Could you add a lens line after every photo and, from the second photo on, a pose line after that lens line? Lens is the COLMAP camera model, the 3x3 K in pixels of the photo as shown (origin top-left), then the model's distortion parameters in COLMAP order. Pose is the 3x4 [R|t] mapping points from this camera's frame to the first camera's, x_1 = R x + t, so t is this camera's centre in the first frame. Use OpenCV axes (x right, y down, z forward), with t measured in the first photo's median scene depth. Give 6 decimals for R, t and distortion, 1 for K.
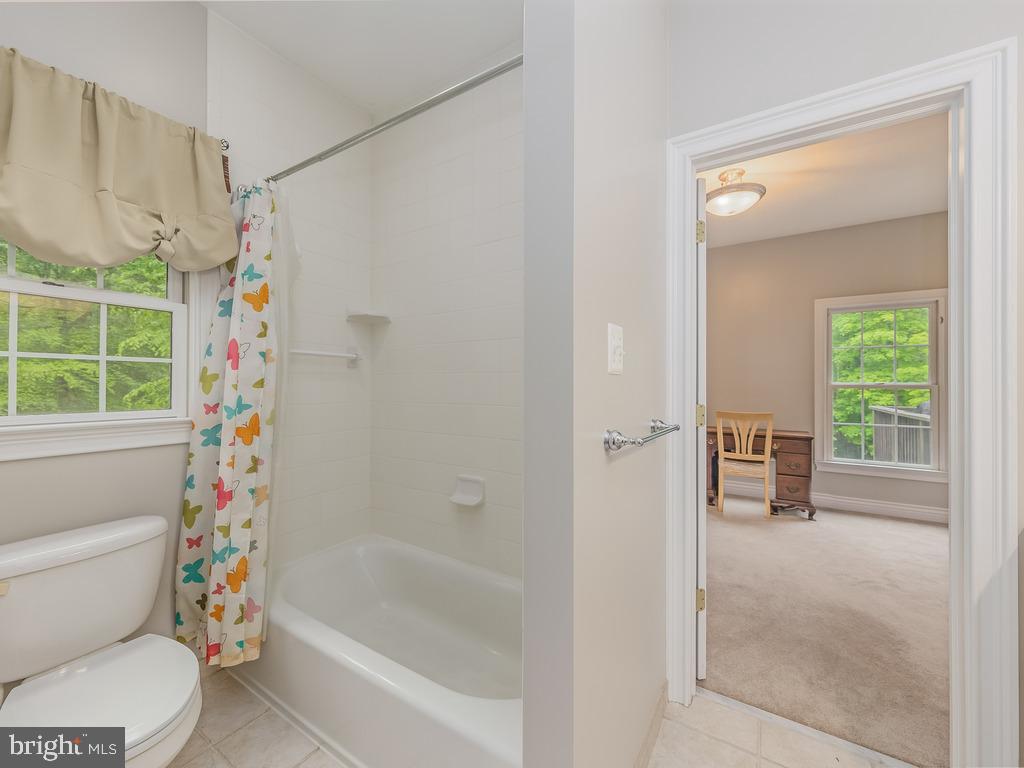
lens RADIAL K [[397.4, 0, 508.5], [0, 397.4, 384.4], [0, 0, 1]] dist [0.000922, 0.000099]
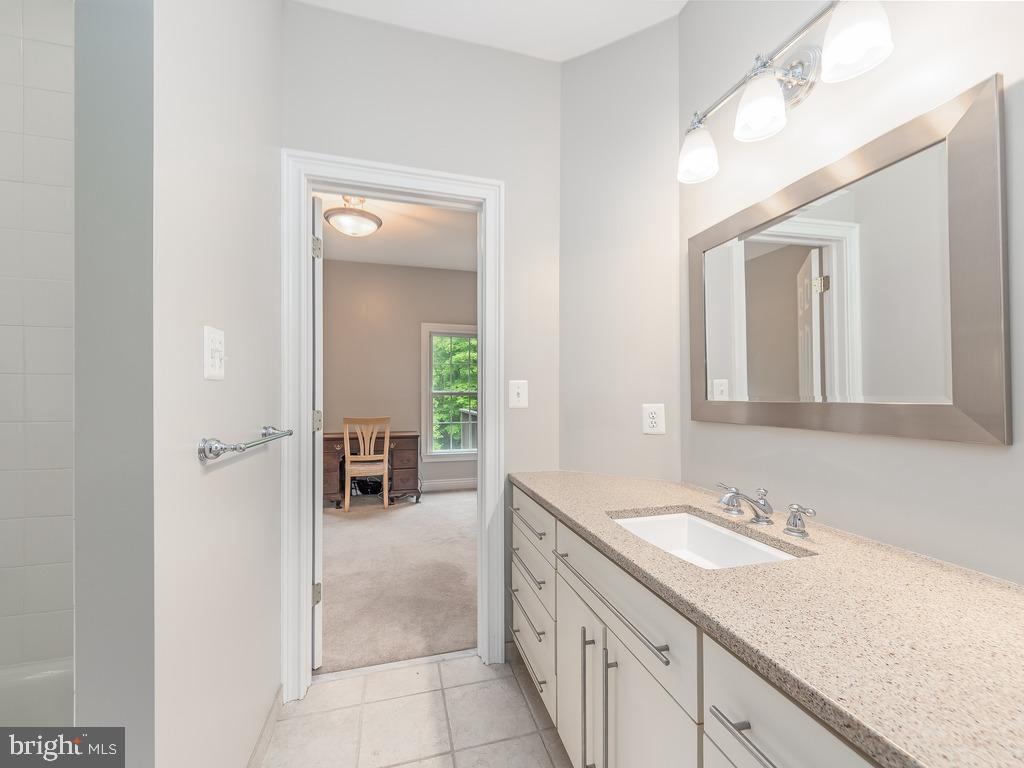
lens RADIAL K [[413.1, 0, 507.5], [0, 413.1, 390.4], [0, 0, 1]] dist [-0.000981, -0.000145]
pose [[0.667728, 0.000059, 0.744406, 0.000626], [0.005447, 0.999973, -0.004965, 0.003026], [-0.744386, 0.007370, 0.667709, -0.063547]]
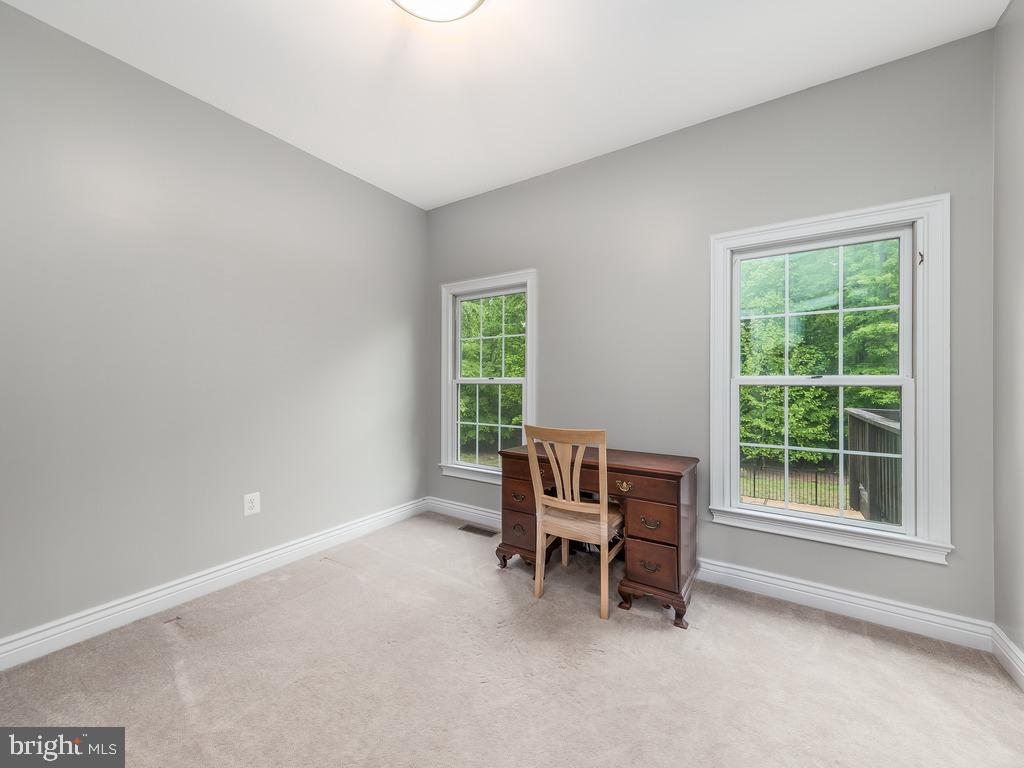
lens RADIAL K [[398.1, 0, 505.1], [0, 398.1, 384.1], [0, 0, 1]] dist [0.001259, 0.000269]
pose [[0.999816, -0.007064, -0.017814, 0.607071], [0.007073, 0.999975, 0.000462, 0.008836], [0.017811, -0.000588, 0.999841, 0.509217]]
